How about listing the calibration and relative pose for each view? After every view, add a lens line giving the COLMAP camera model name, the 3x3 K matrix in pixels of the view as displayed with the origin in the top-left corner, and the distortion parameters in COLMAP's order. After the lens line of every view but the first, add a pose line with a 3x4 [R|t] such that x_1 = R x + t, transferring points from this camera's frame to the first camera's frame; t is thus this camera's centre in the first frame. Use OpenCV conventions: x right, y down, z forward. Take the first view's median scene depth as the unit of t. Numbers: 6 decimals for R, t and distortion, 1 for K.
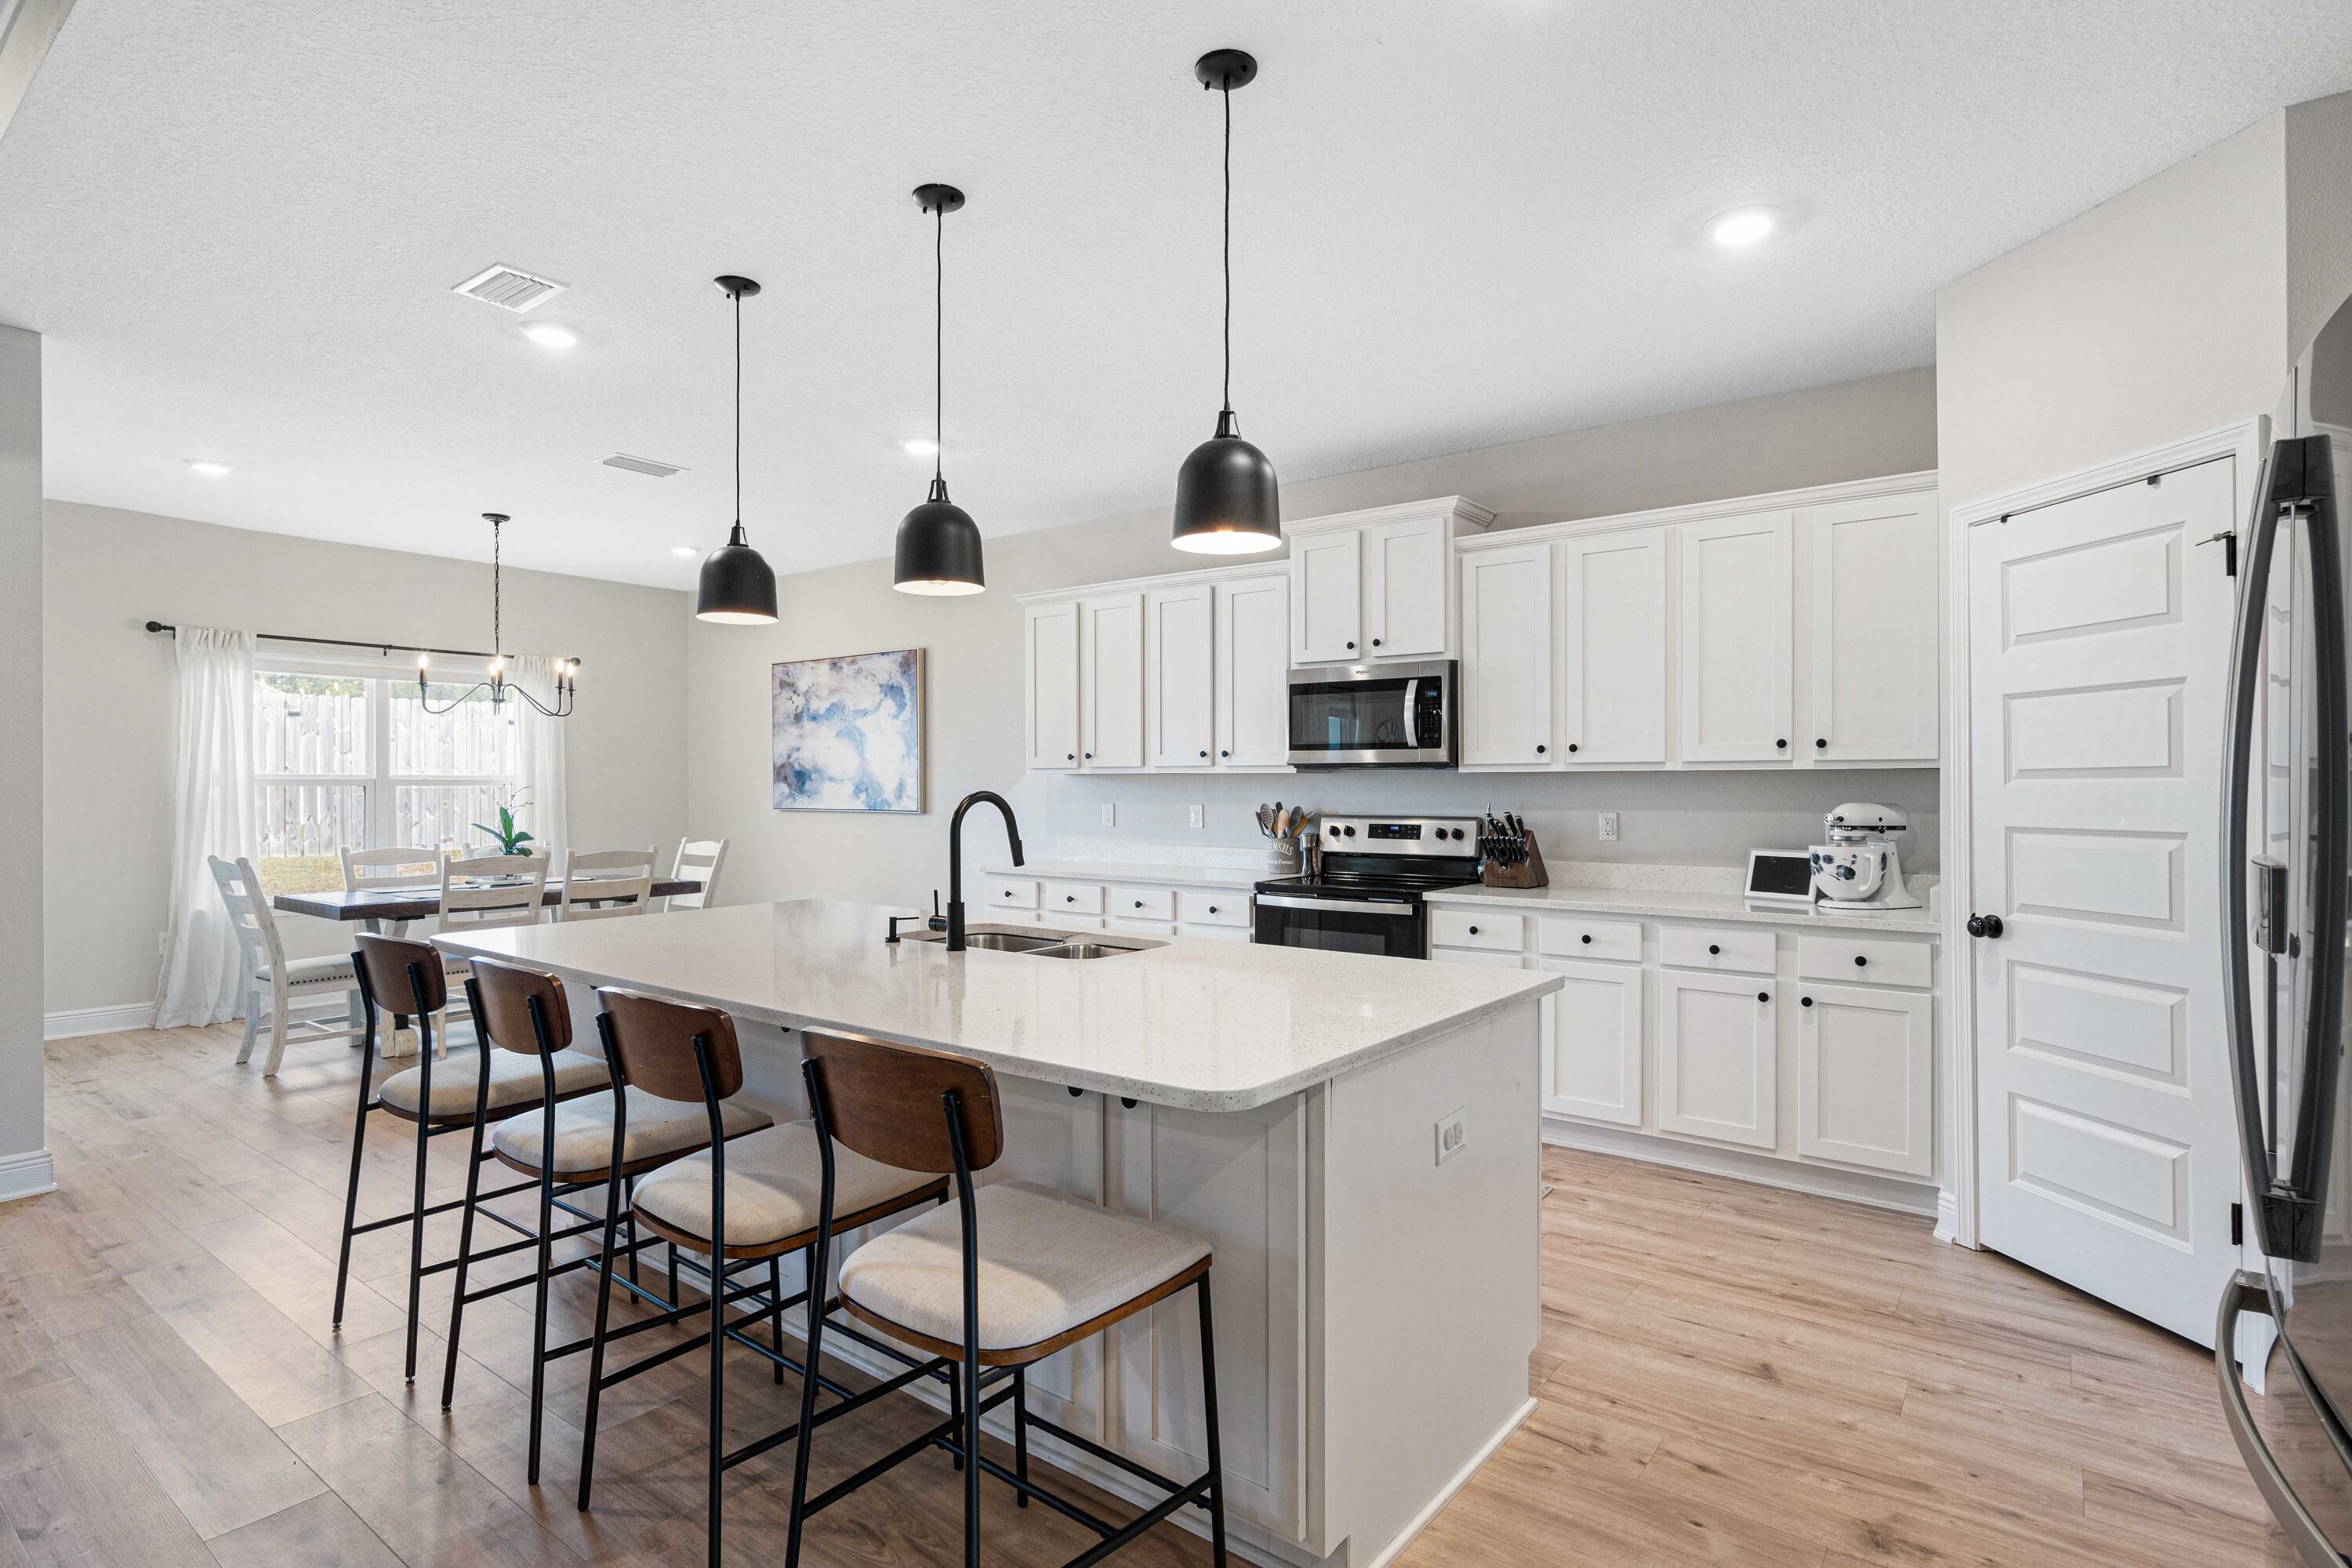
lens RADIAL K [[1157.1, 0, 1188.6], [0, 1157.1, 787.4], [0, 0, 1]] dist [-0.007043, -0.000147]
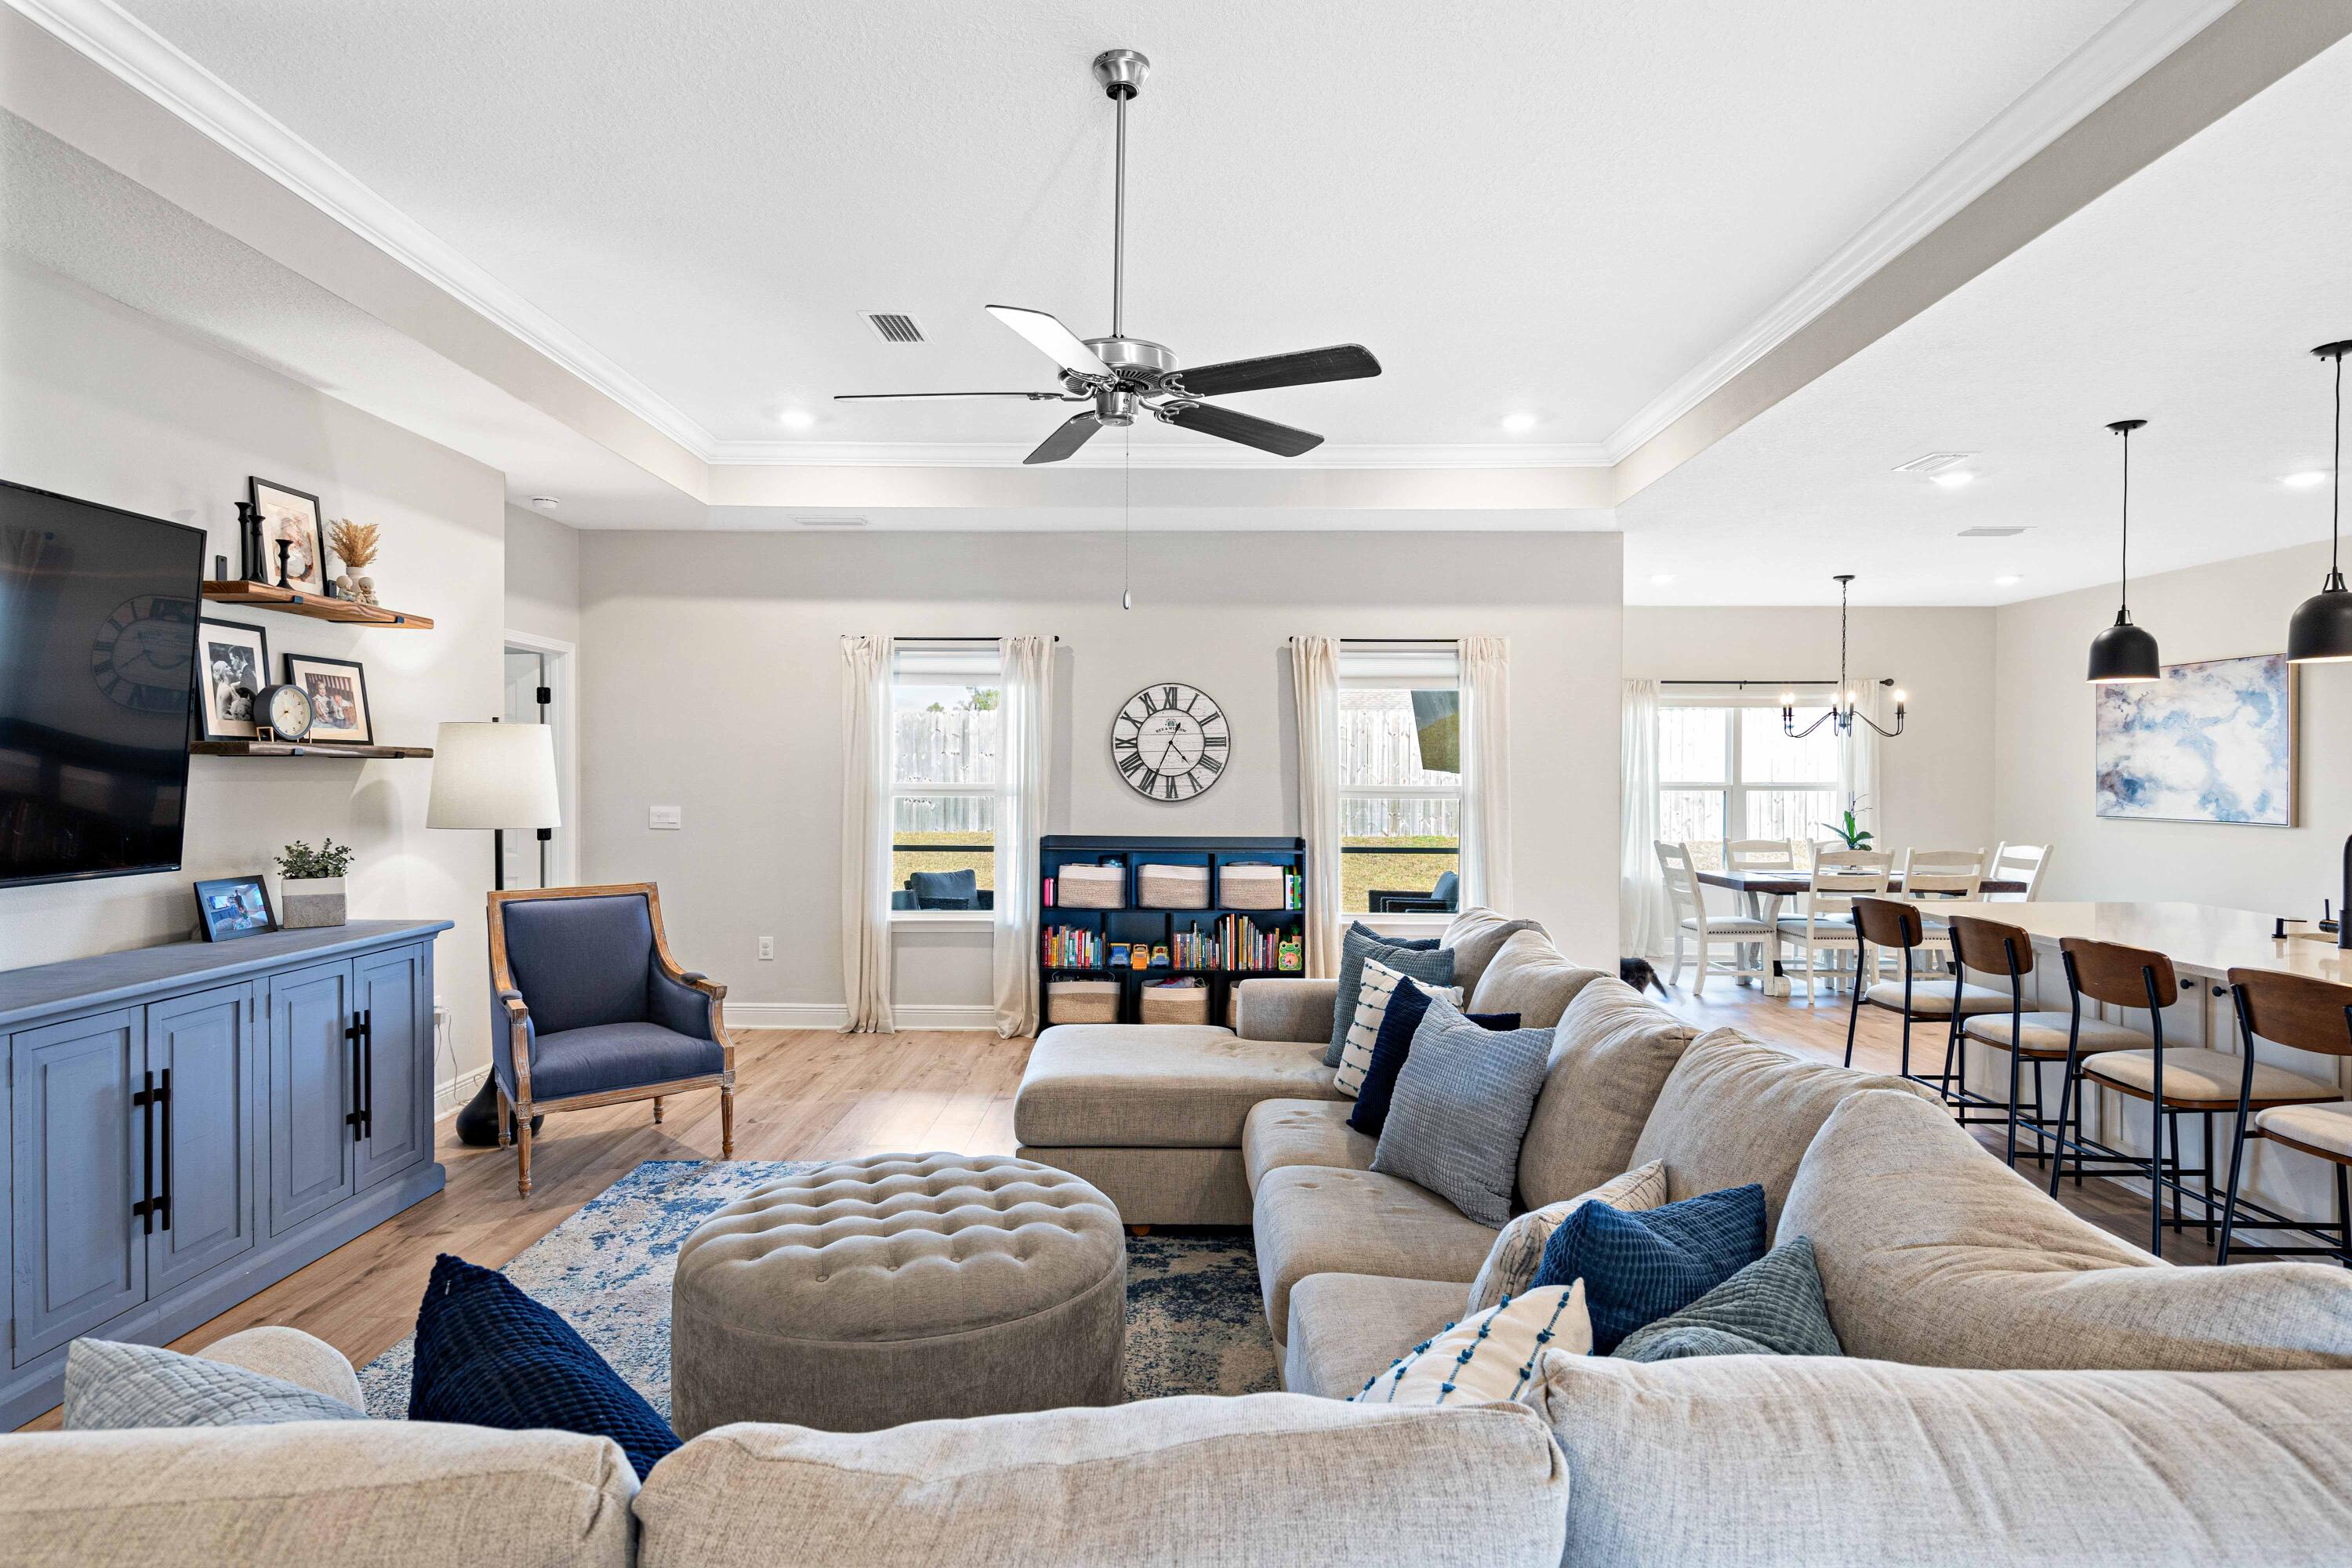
lens RADIAL K [[1259.1, 0, 1164.8], [0, 1259.1, 784.1], [0, 0, 1]] dist [0.008504, 0.000806]
pose [[0.587145, 0.008953, -0.809432, 0.087729], [-0.003902, 0.999959, 0.008230, -0.024197], [0.809472, -0.001674, 0.587155, -0.471697]]
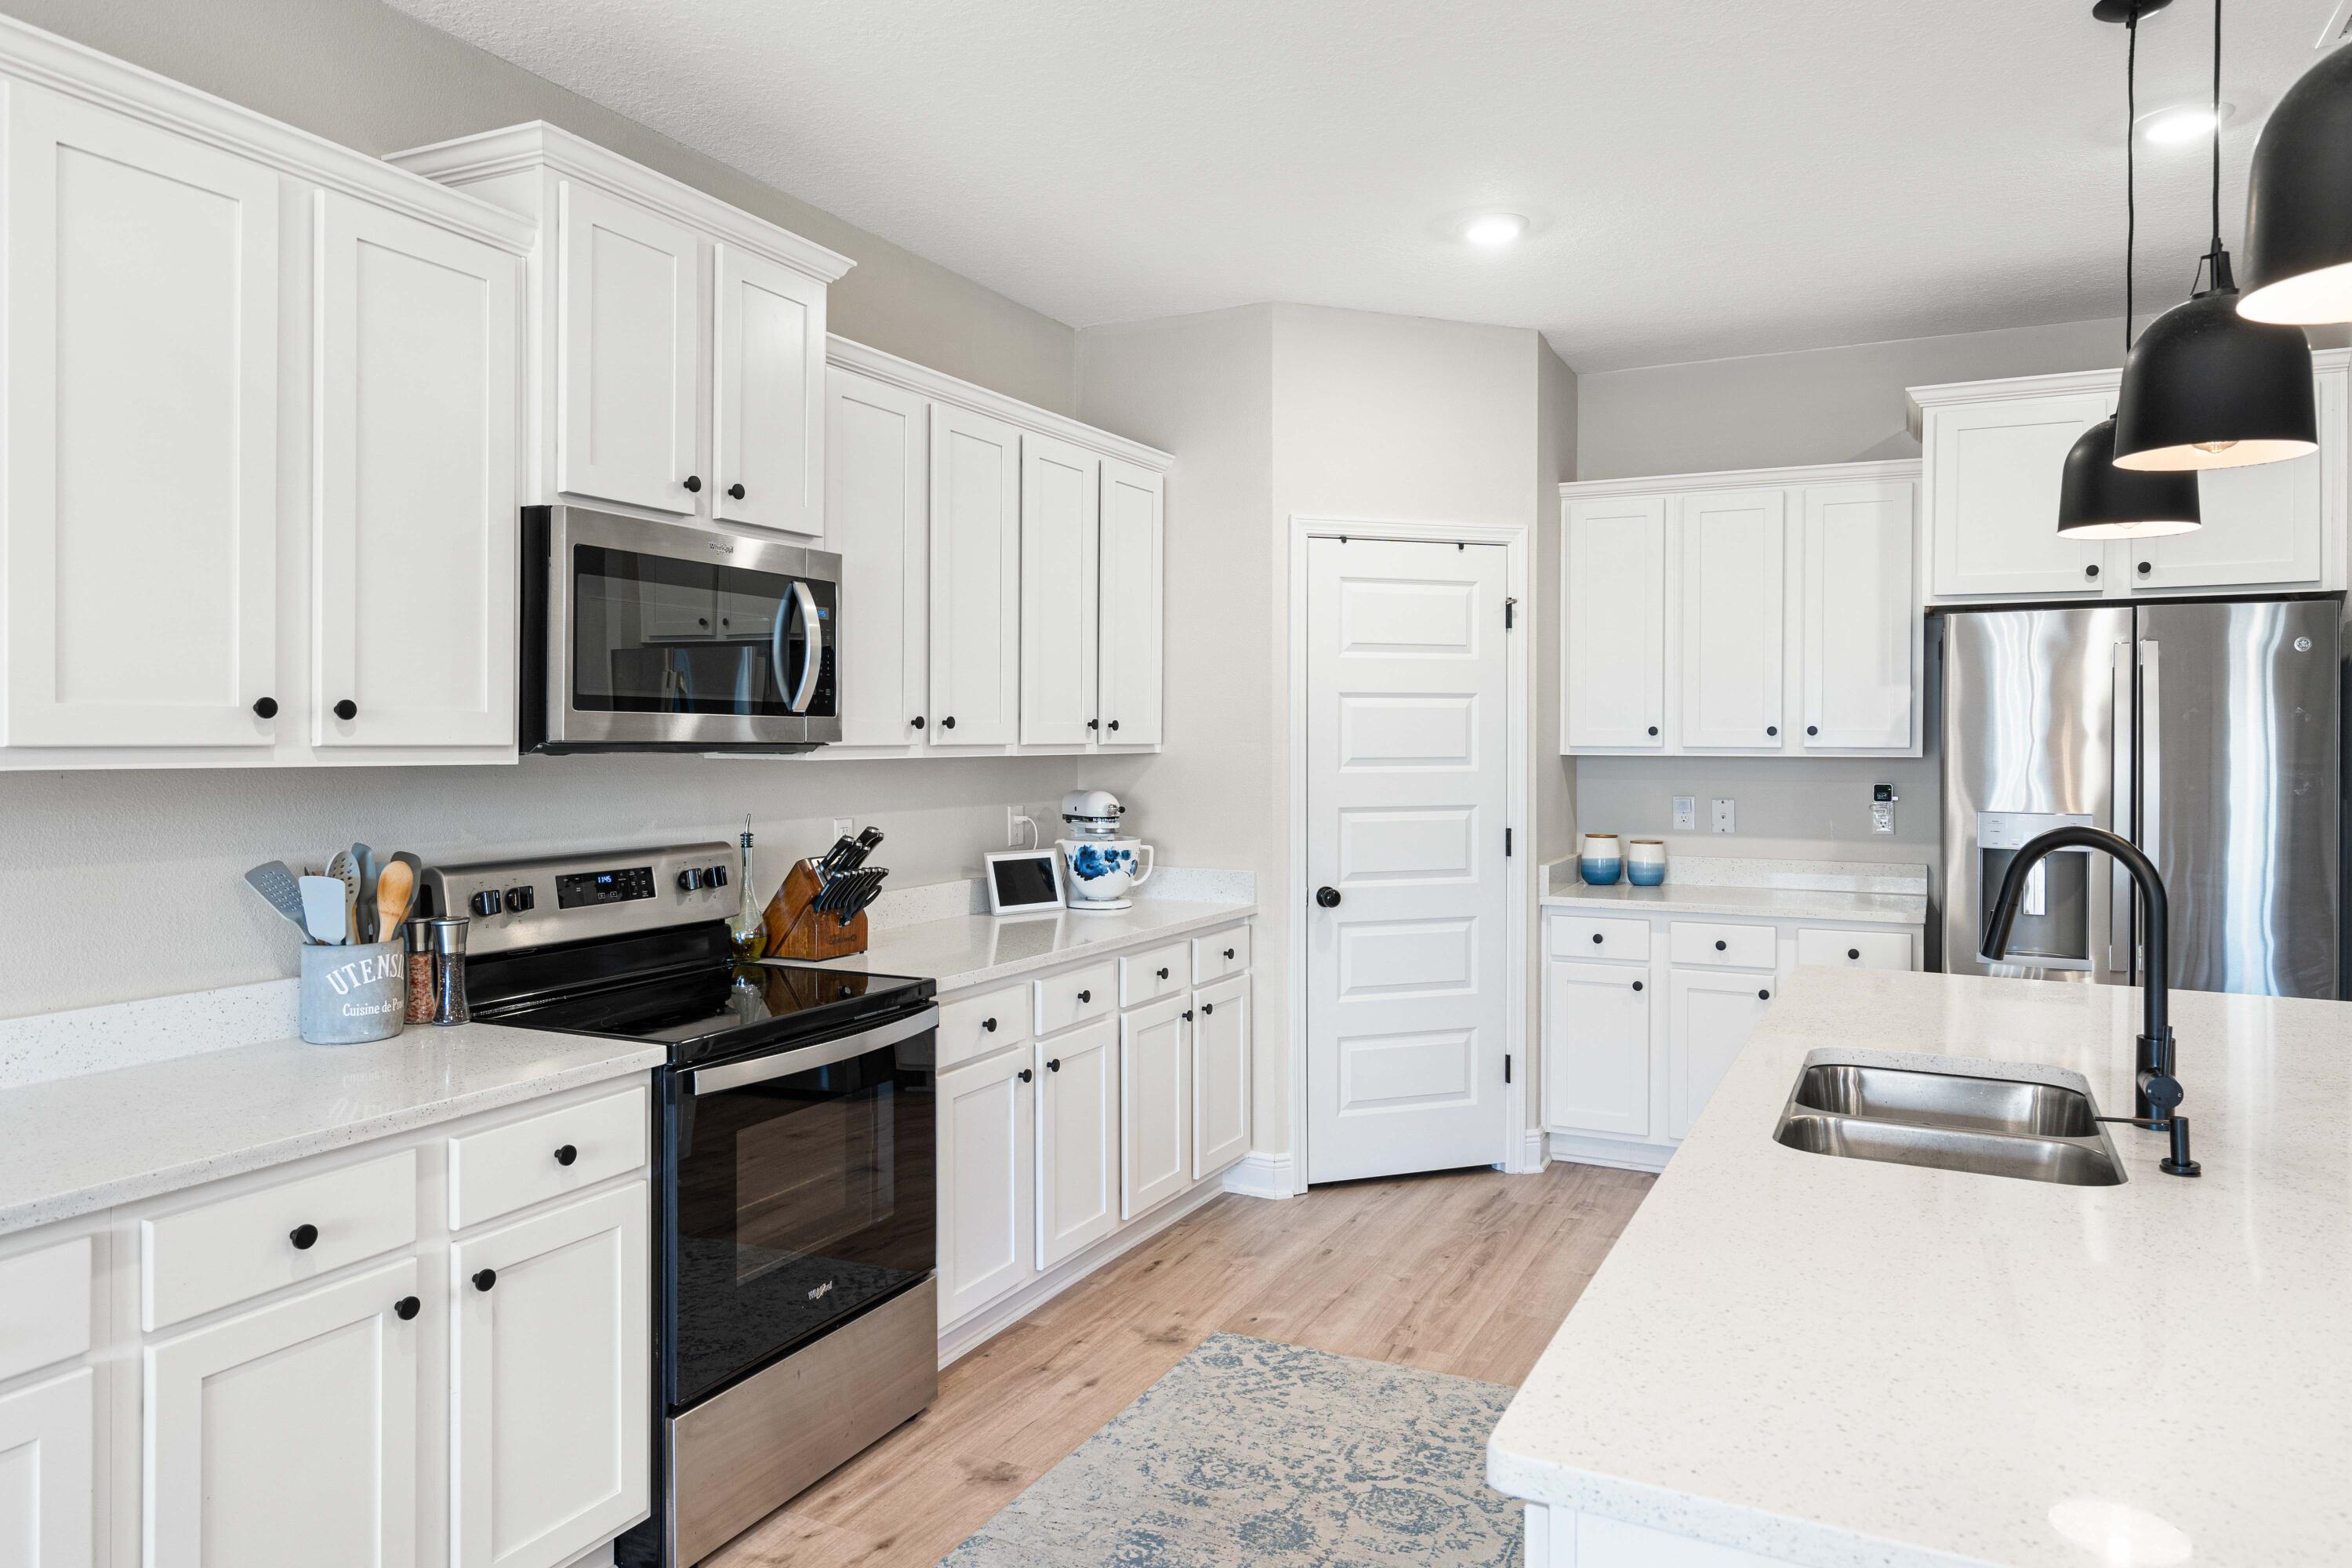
lens RADIAL K [[1482.7, 0, 1184.3], [0, 1482.7, 738.6], [0, 0, 1]] dist [0.005981, -0.000783]
pose [[-0.169944, 0.000834, 0.985453, -0.451704], [0.000105, 1.000000, -0.000828, -0.020945], [-0.985454, -0.000038, -0.169944, 0.877811]]
